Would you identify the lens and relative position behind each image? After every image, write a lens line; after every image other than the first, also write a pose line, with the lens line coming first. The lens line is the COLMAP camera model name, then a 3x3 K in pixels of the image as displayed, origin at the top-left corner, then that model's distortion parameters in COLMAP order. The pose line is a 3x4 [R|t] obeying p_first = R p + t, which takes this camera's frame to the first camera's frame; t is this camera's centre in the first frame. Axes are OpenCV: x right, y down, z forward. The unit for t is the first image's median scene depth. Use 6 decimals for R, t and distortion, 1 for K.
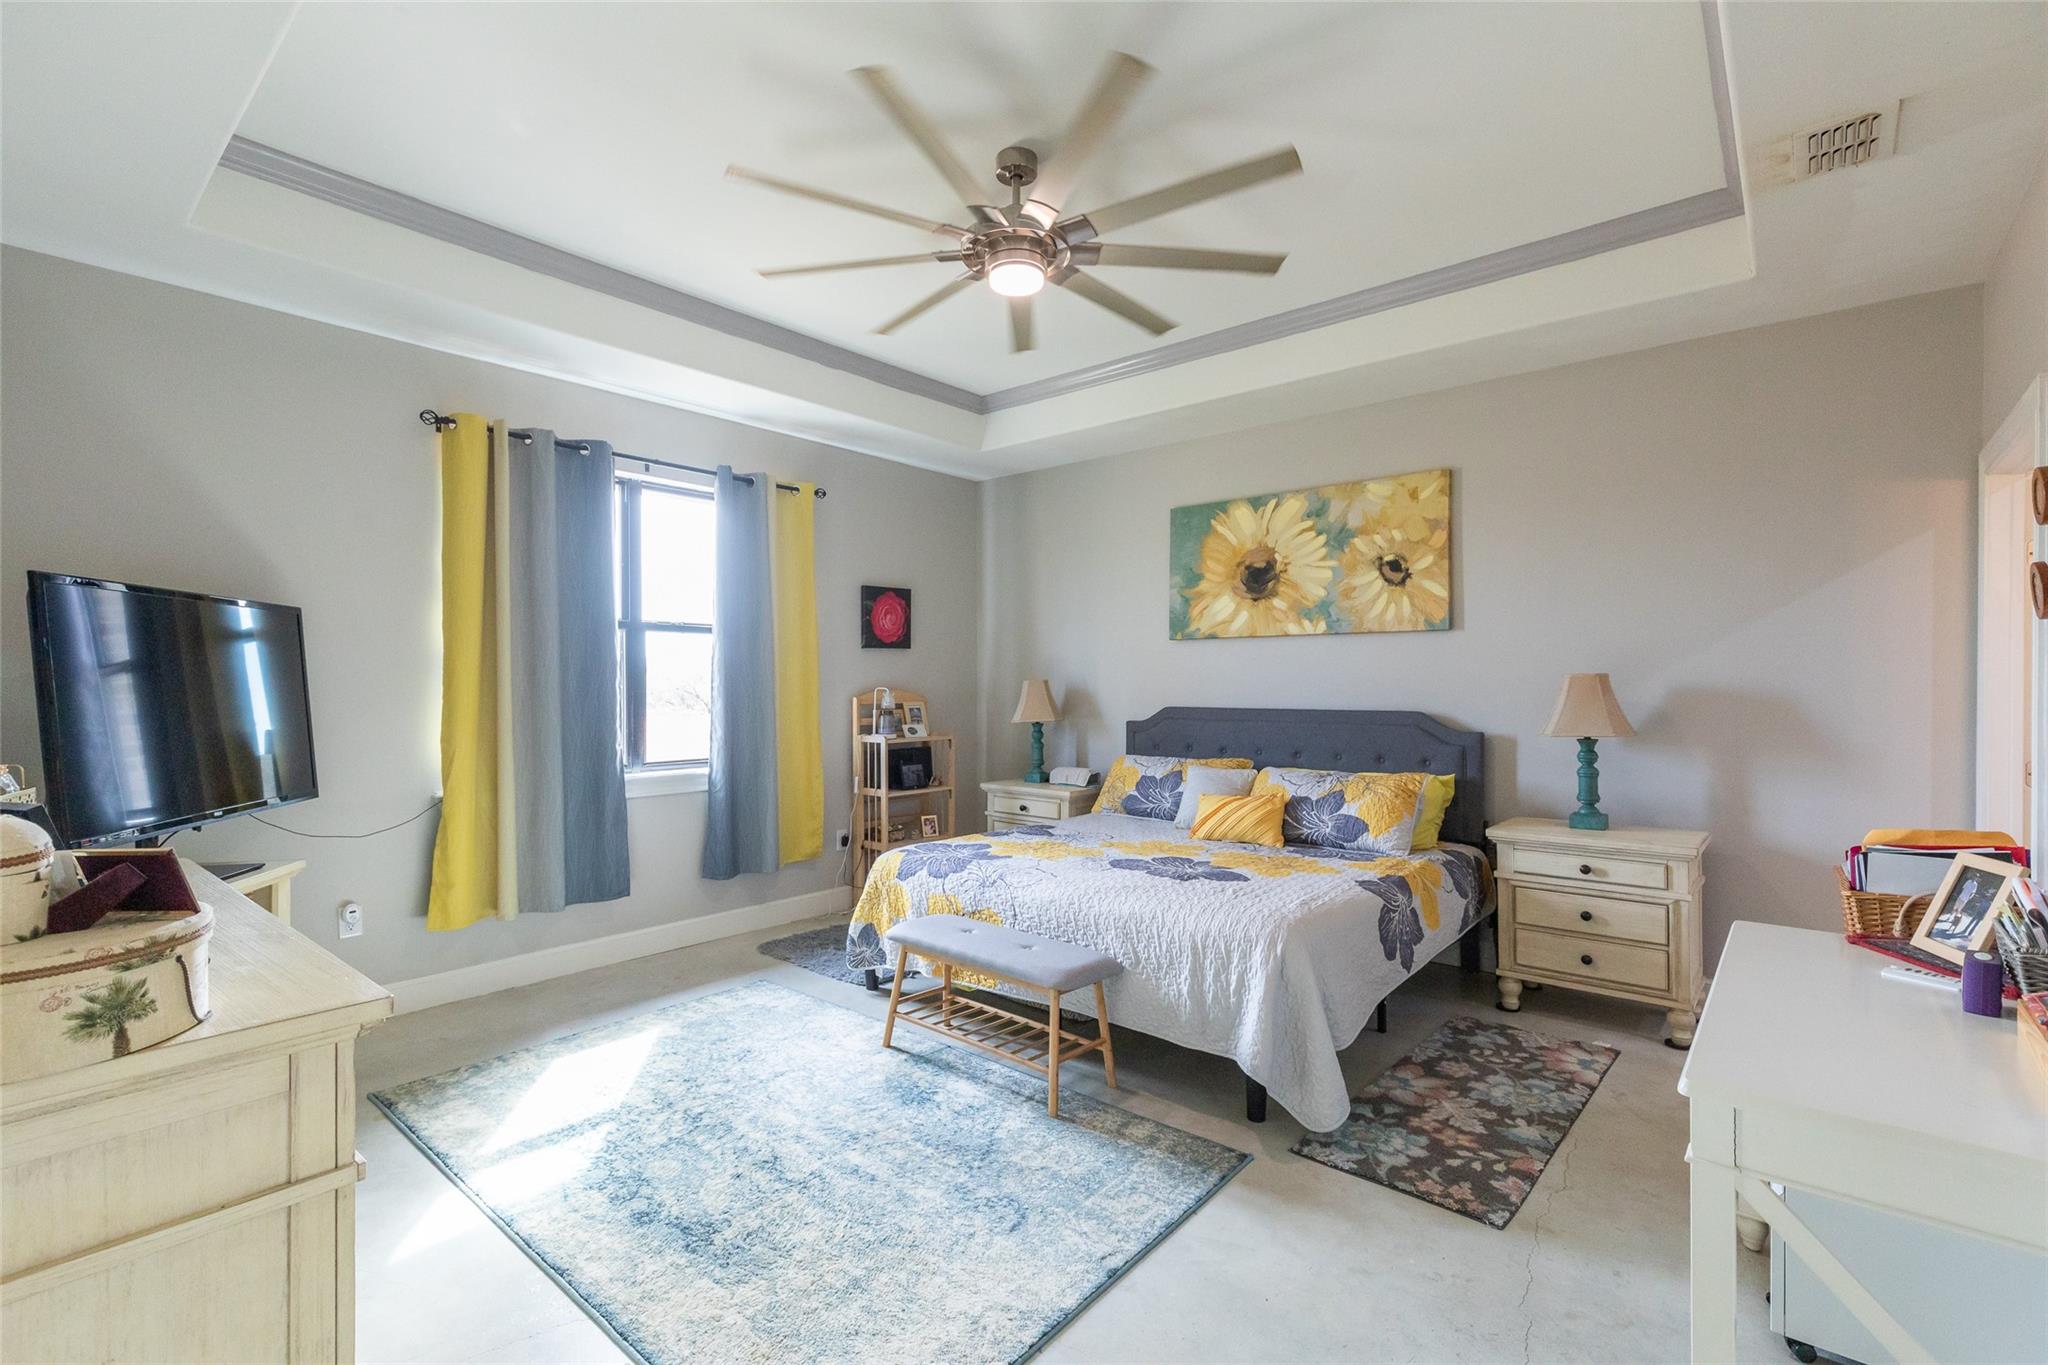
lens RADIAL K [[925.3, 0, 1025.1], [0, 925.3, 683.1], [0, 0, 1]] dist [0.011224, -0.002354]
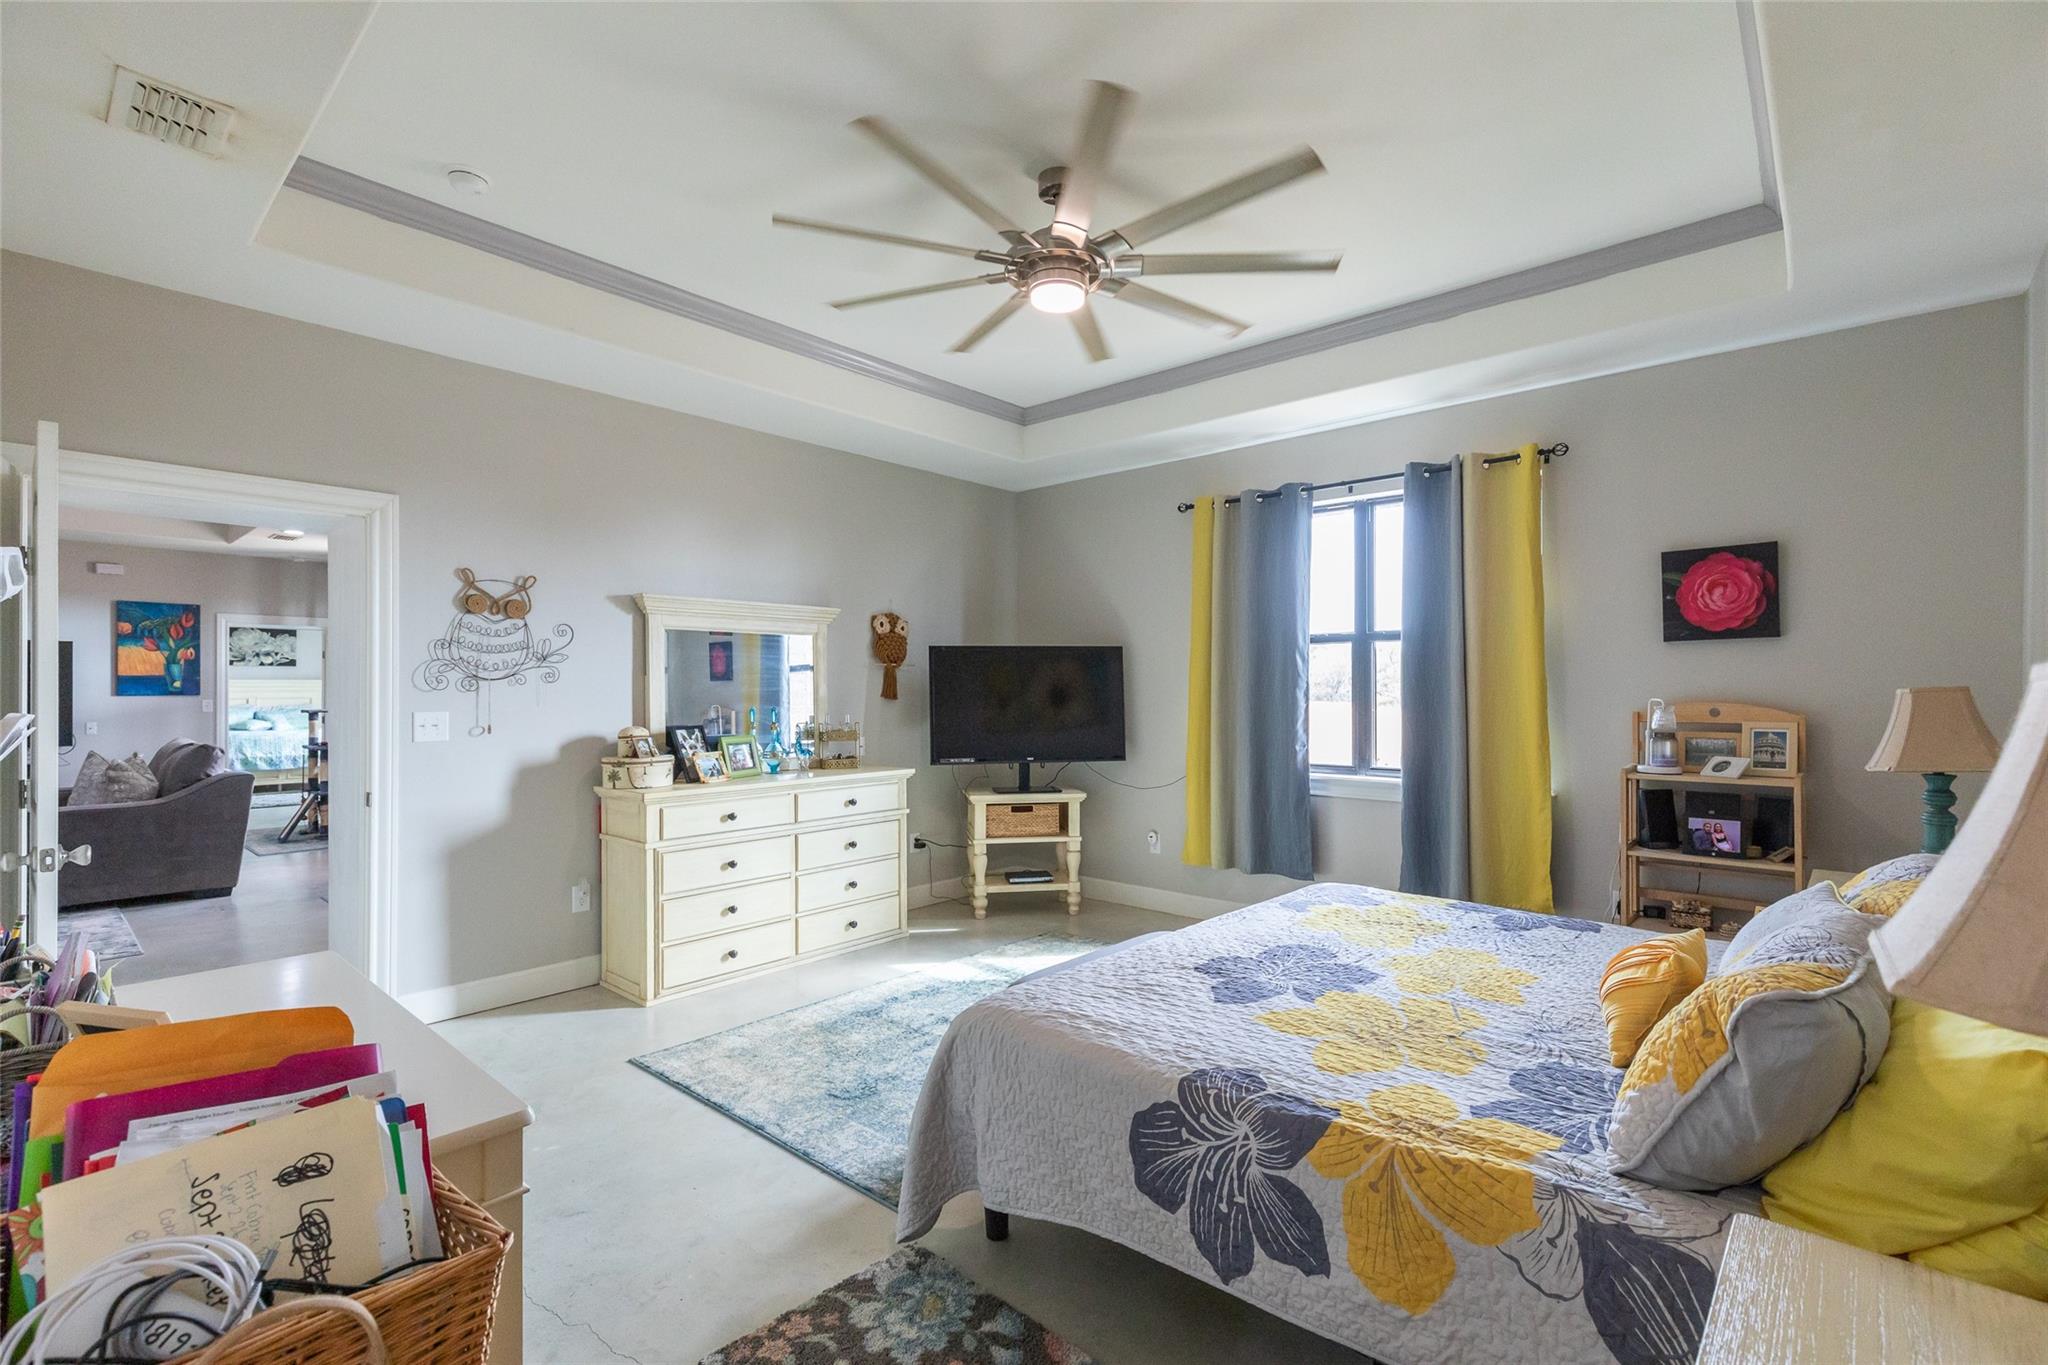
lens RADIAL K [[925.3, 0, 1024.4], [0, 925.3, 684.8], [0, 0, 1]] dist [0.011224, -0.002354]
pose [[-0.035716, -0.000911, -0.999362, 0.781631], [0.004579, 0.999989, -0.001076, -0.009562], [0.999351, -0.004614, -0.035711, 0.775702]]
